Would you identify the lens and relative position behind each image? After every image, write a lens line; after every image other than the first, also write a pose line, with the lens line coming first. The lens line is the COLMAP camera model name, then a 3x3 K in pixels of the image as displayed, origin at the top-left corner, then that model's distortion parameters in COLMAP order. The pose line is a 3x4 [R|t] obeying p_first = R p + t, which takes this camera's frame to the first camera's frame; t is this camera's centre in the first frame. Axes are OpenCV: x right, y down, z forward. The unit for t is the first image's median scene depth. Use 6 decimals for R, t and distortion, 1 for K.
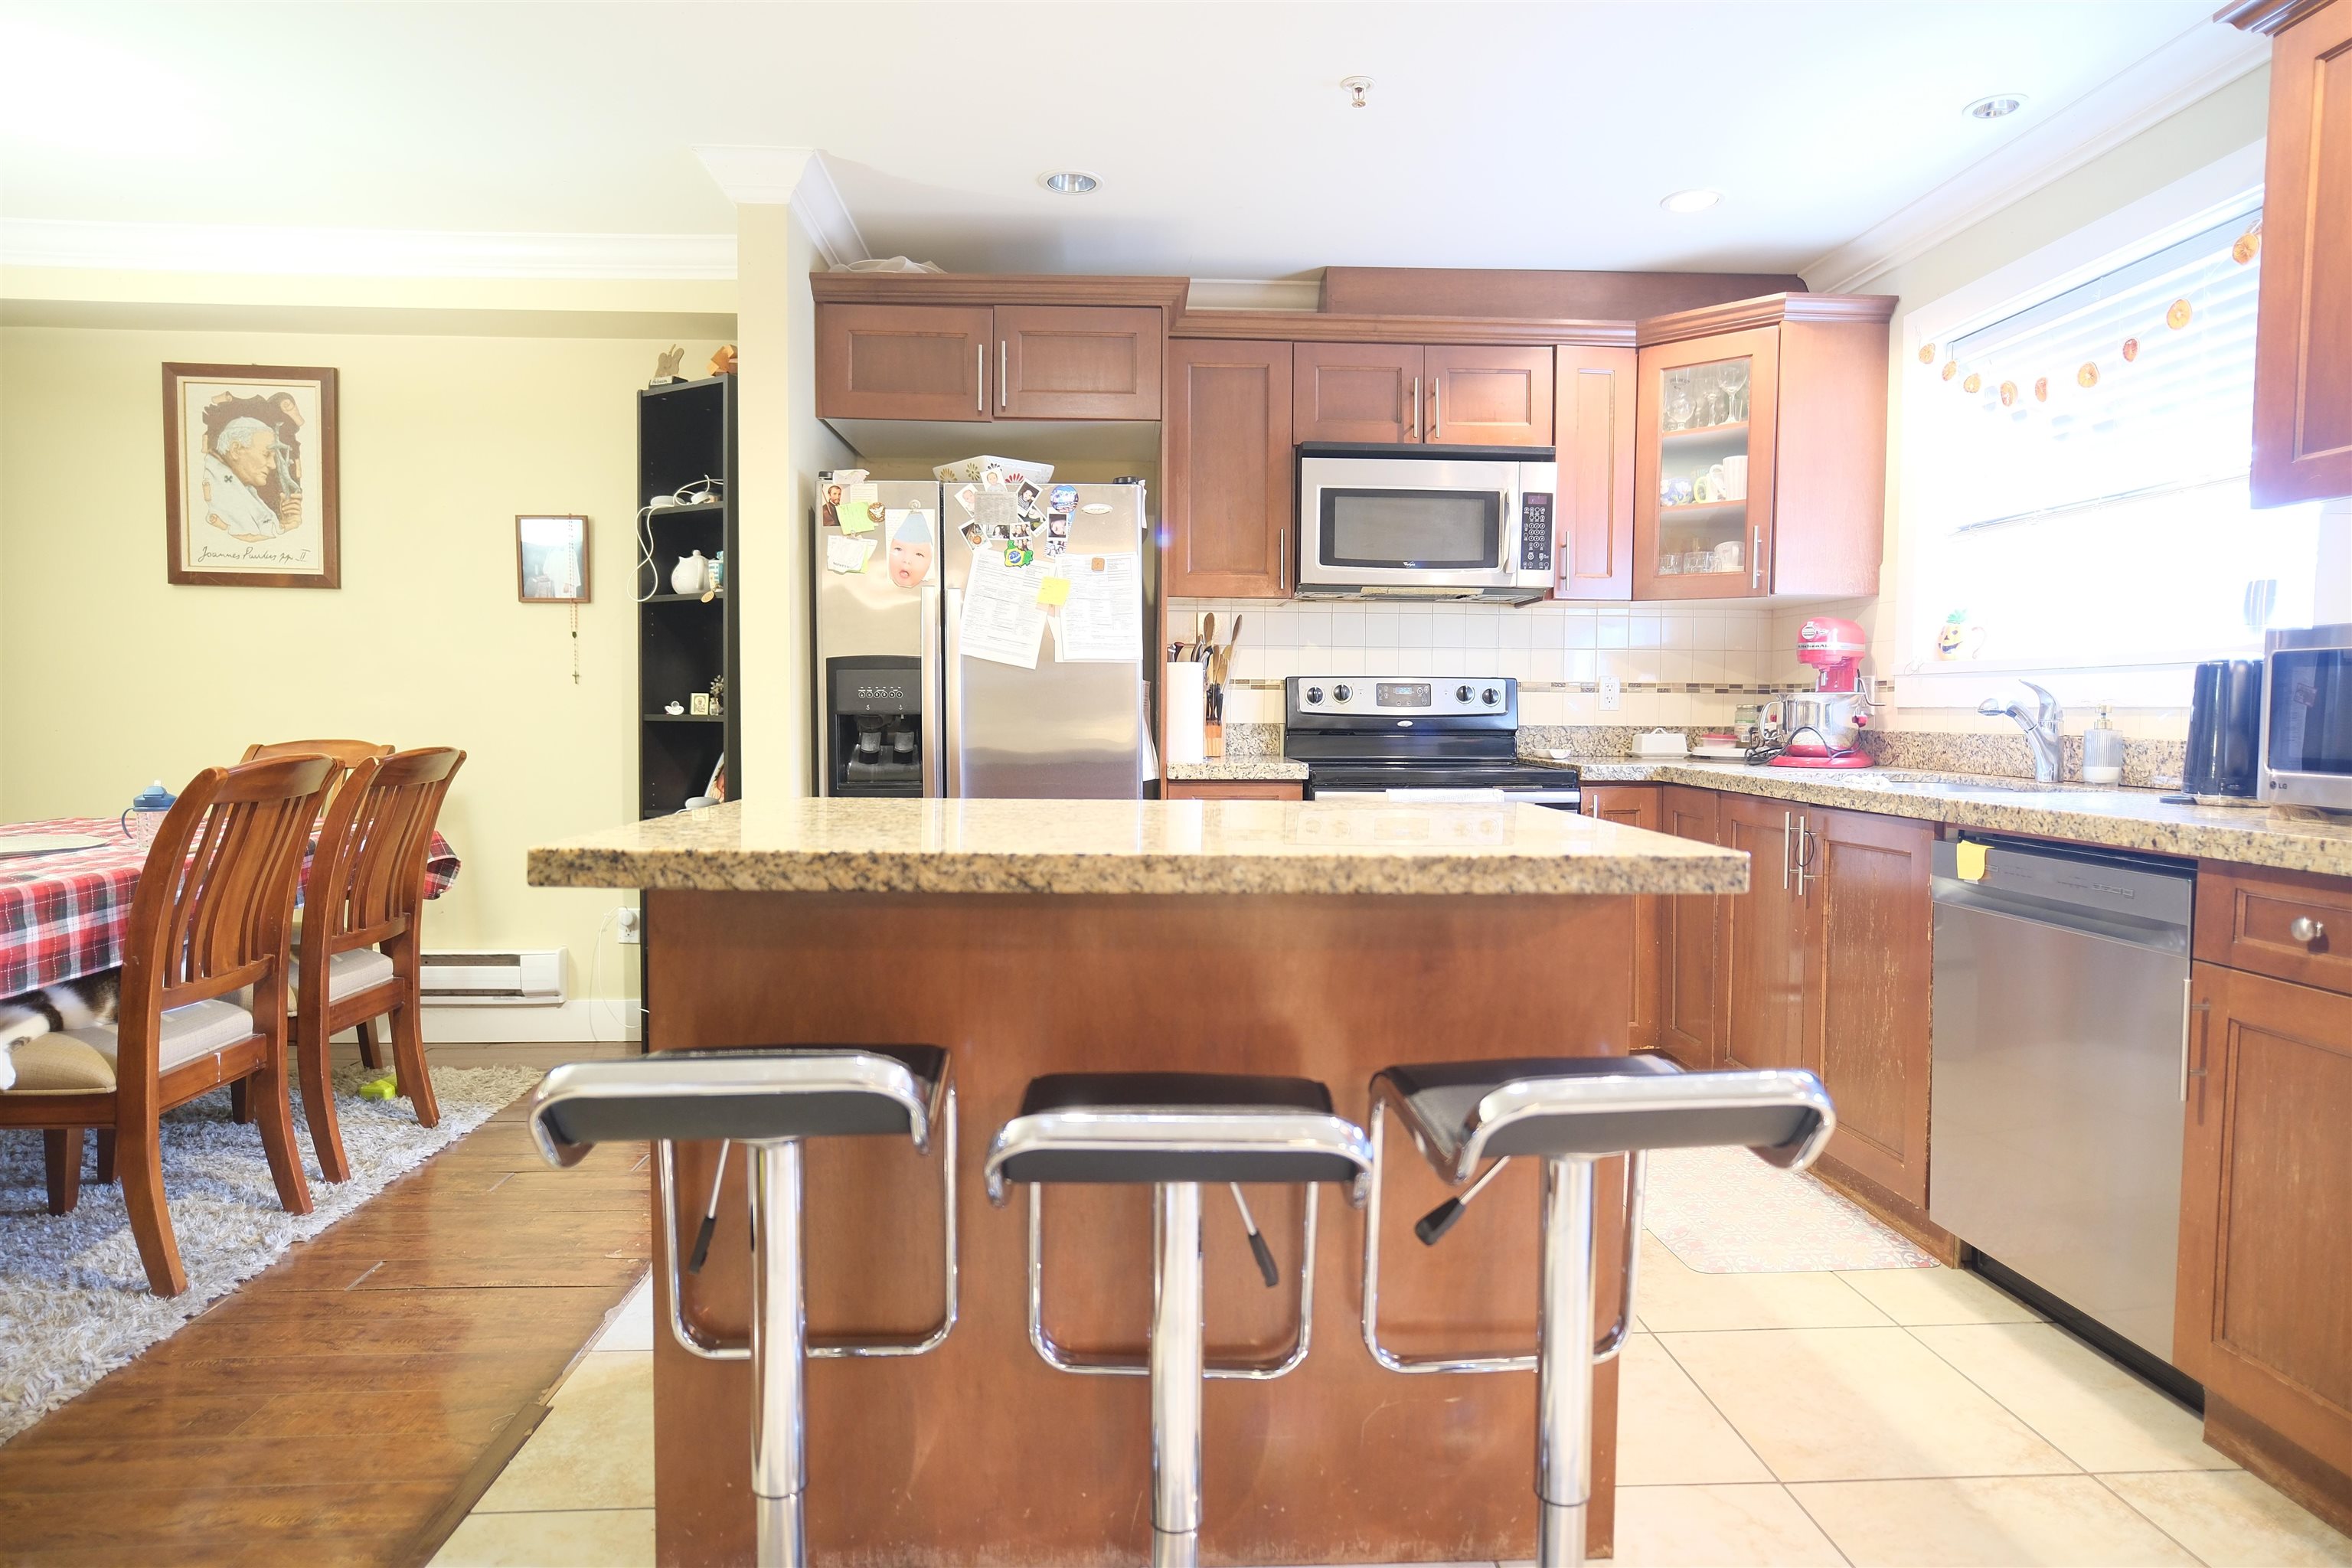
lens RADIAL K [[1328.6, 0, 1199.0], [0, 1328.6, 781.9], [0, 0, 1]] dist [-0.024846, 0.015922]
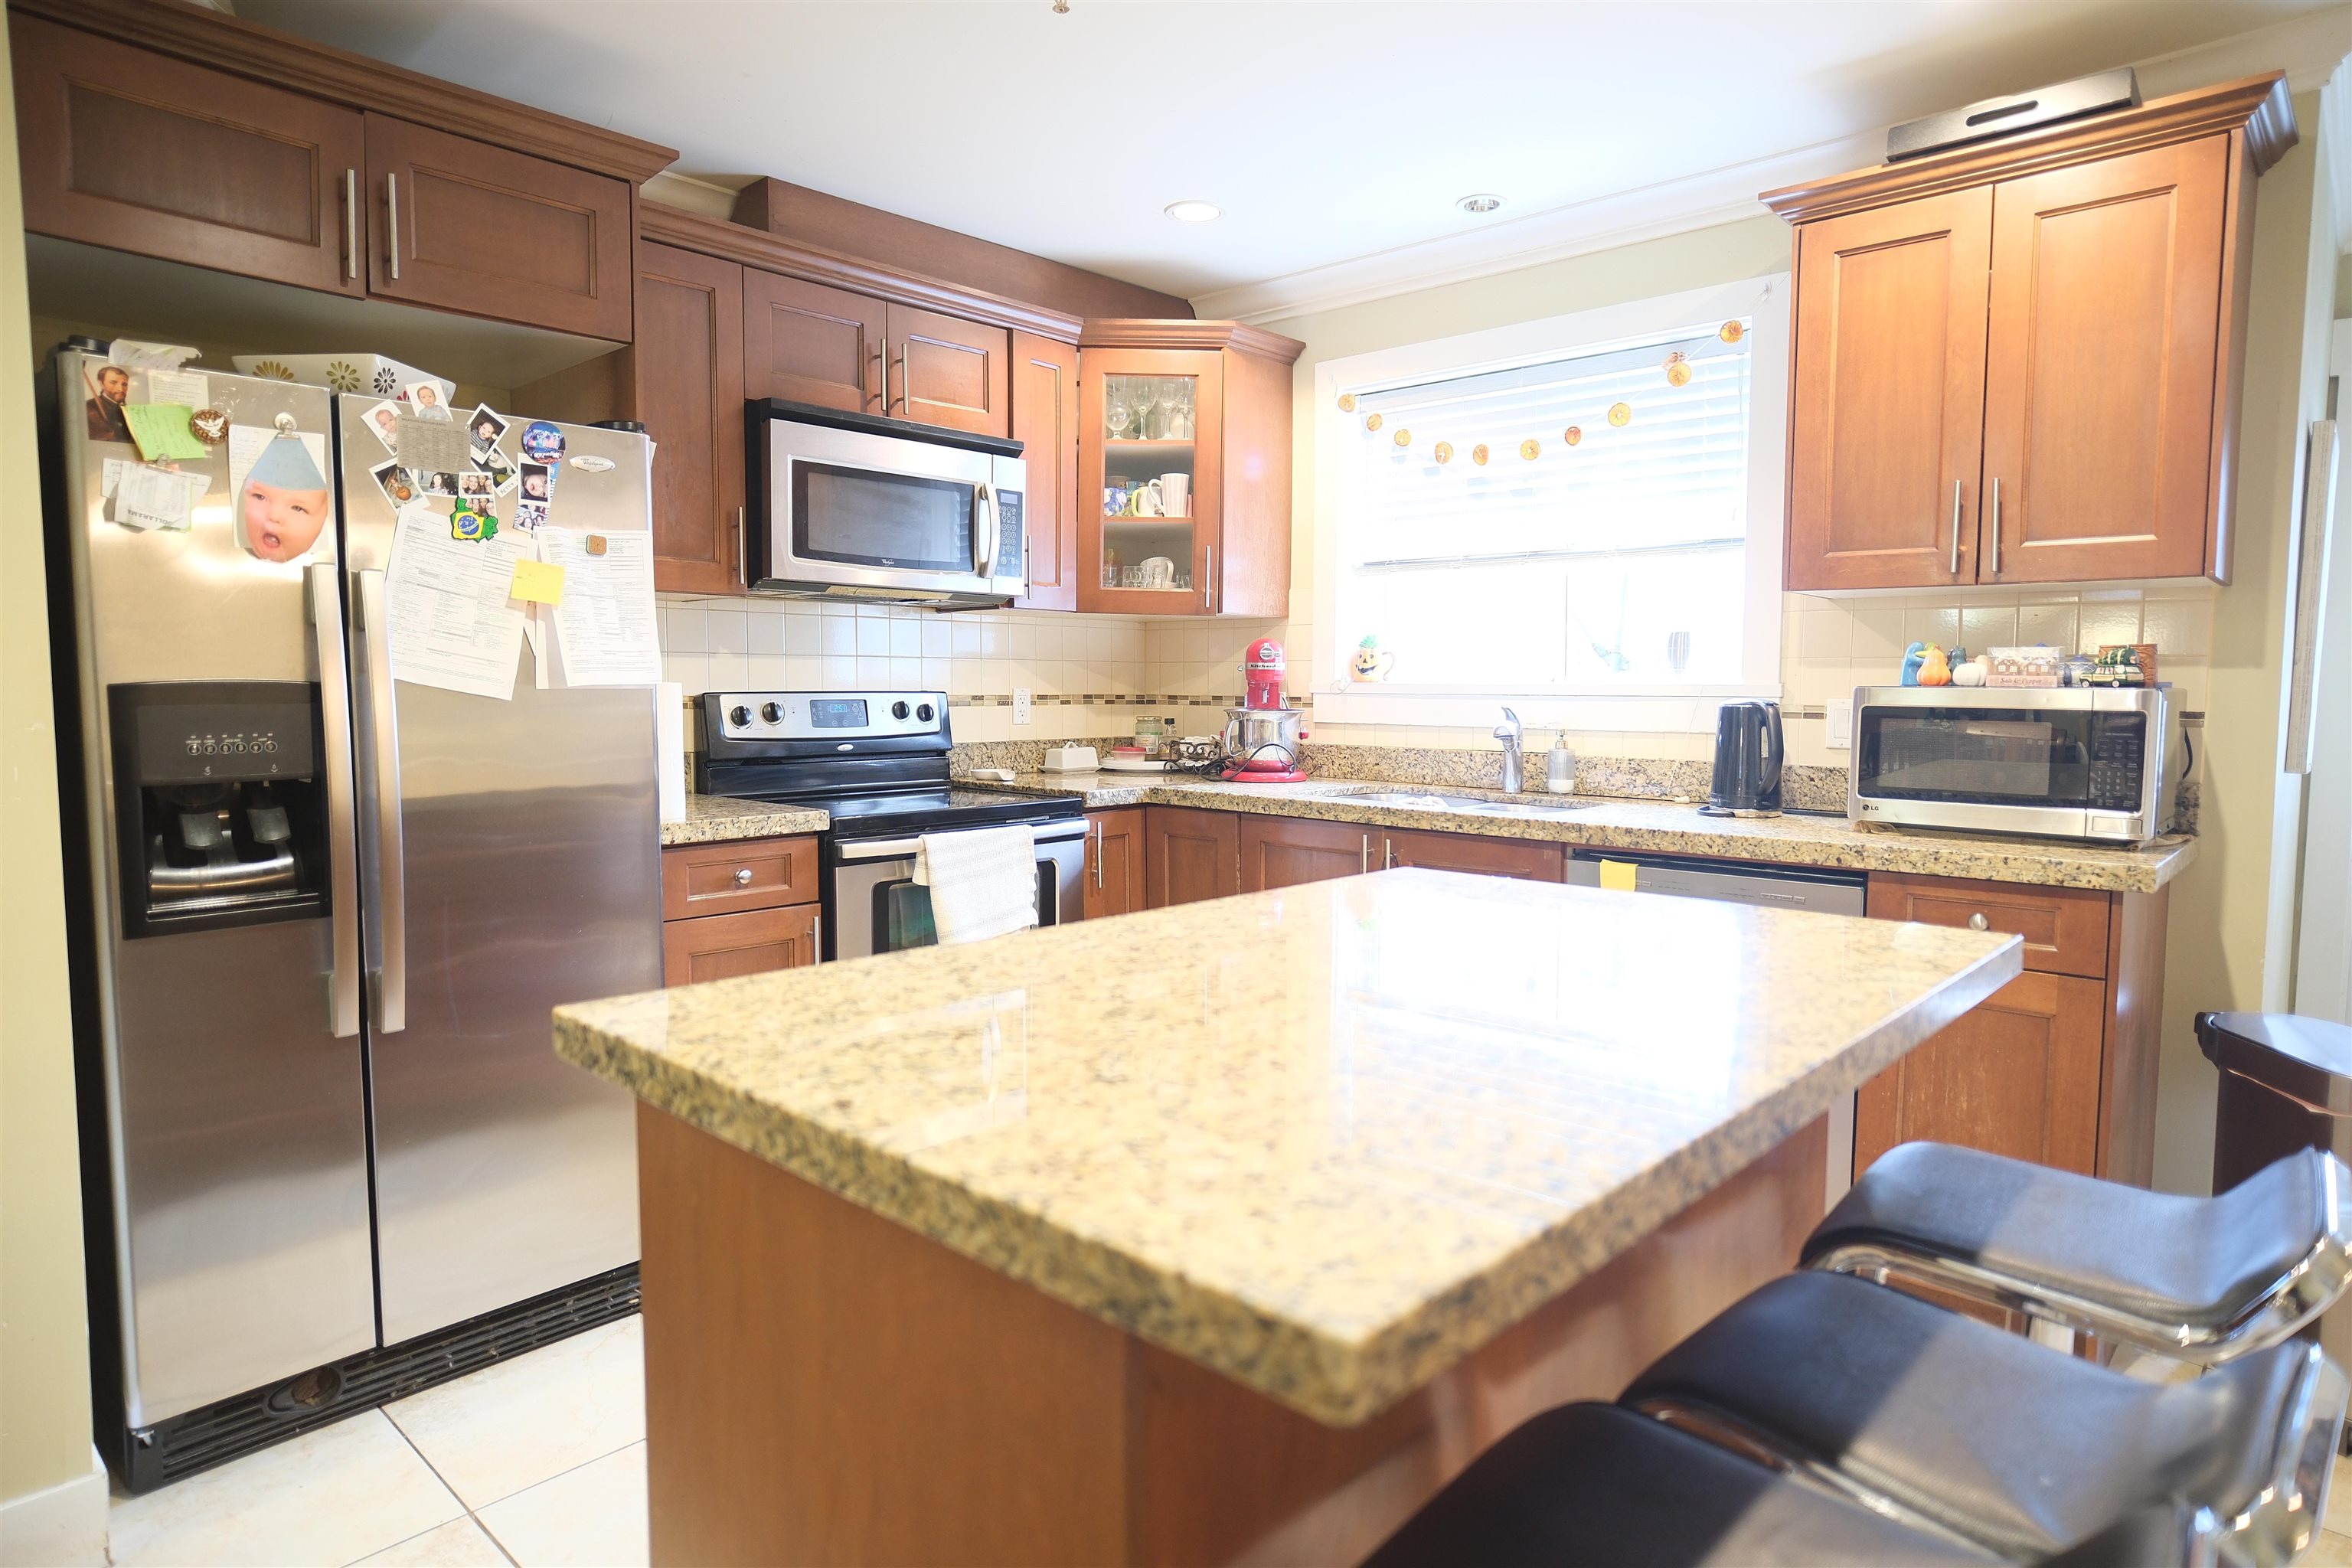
lens RADIAL K [[1328.6, 0, 1195.0], [0, 1328.6, 777.0], [0, 0, 1]] dist [-0.024846, 0.015922]
pose [[0.717563, -0.051250, 0.694605, -0.314426], [0.037448, 0.998685, 0.035000, -0.053858], [-0.695486, 0.000897, 0.718539, 0.281457]]
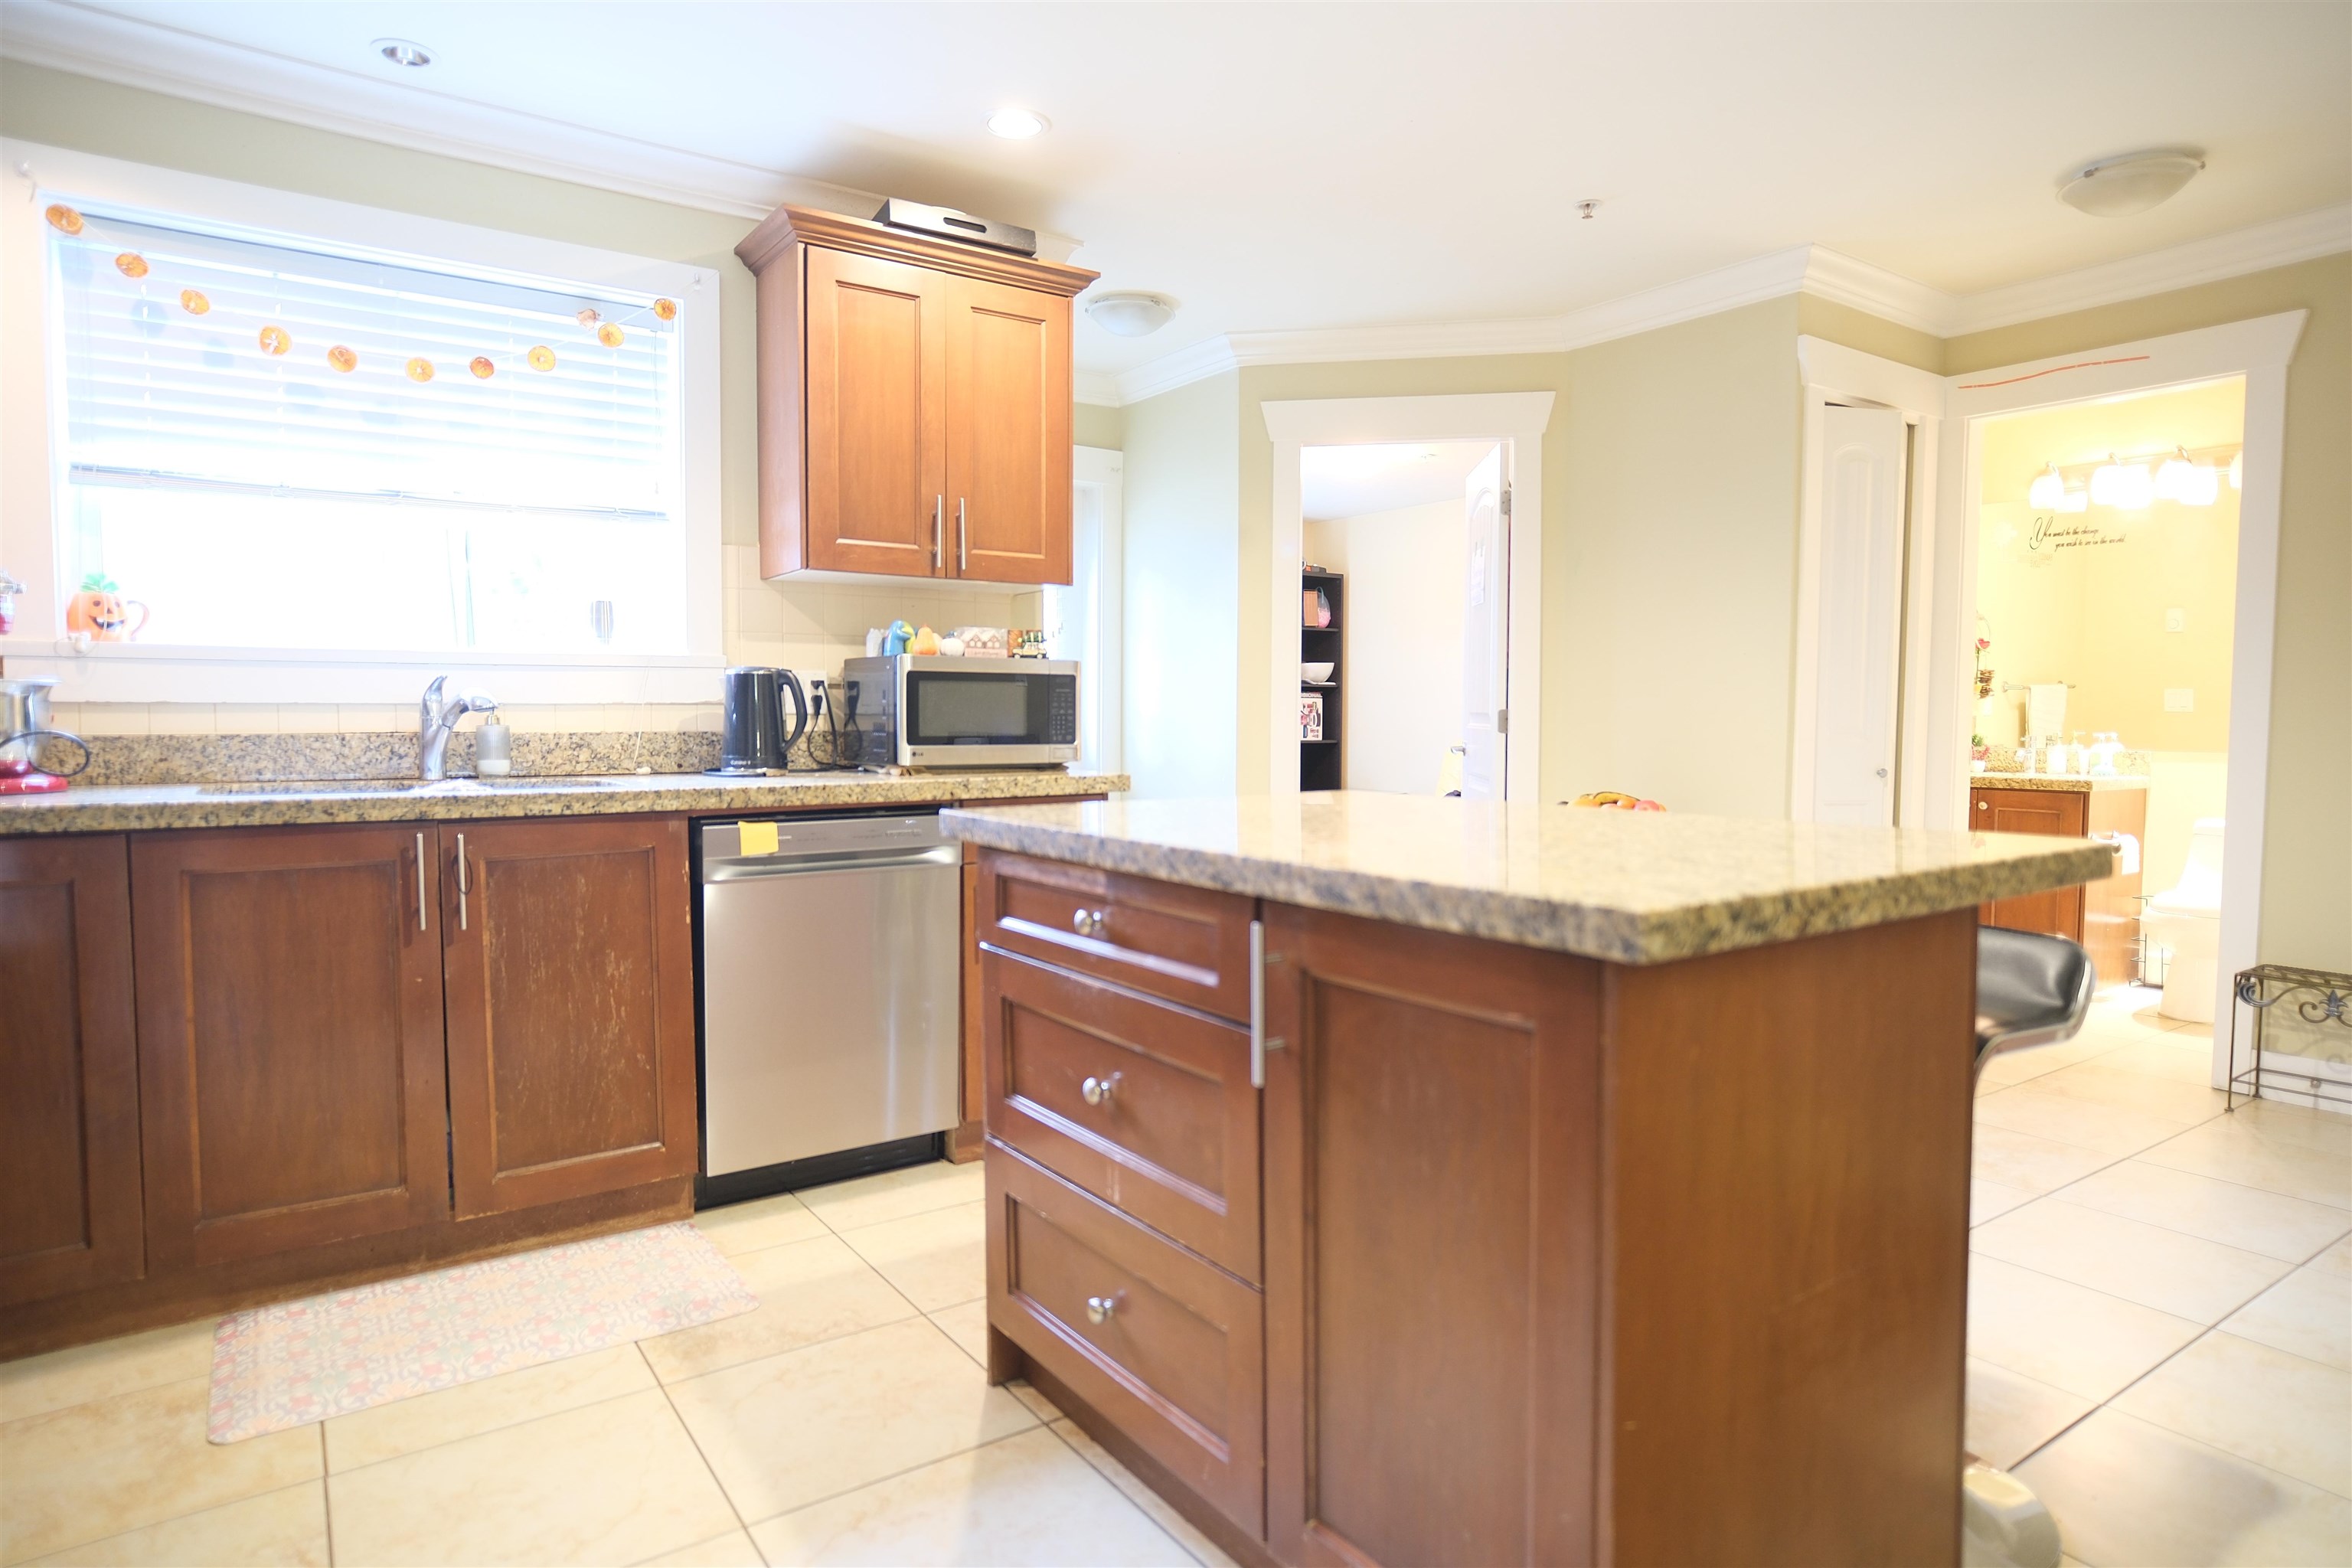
lens RADIAL K [[1328.6, 0, 1187.3], [0, 1328.6, 776.5], [0, 0, 1]] dist [-0.024846, 0.015922]
pose [[-0.520526, -0.048356, 0.852475, -0.396091], [0.042683, 0.995673, 0.082541, -0.048555], [-0.852778, 0.079352, -0.516210, 0.841274]]
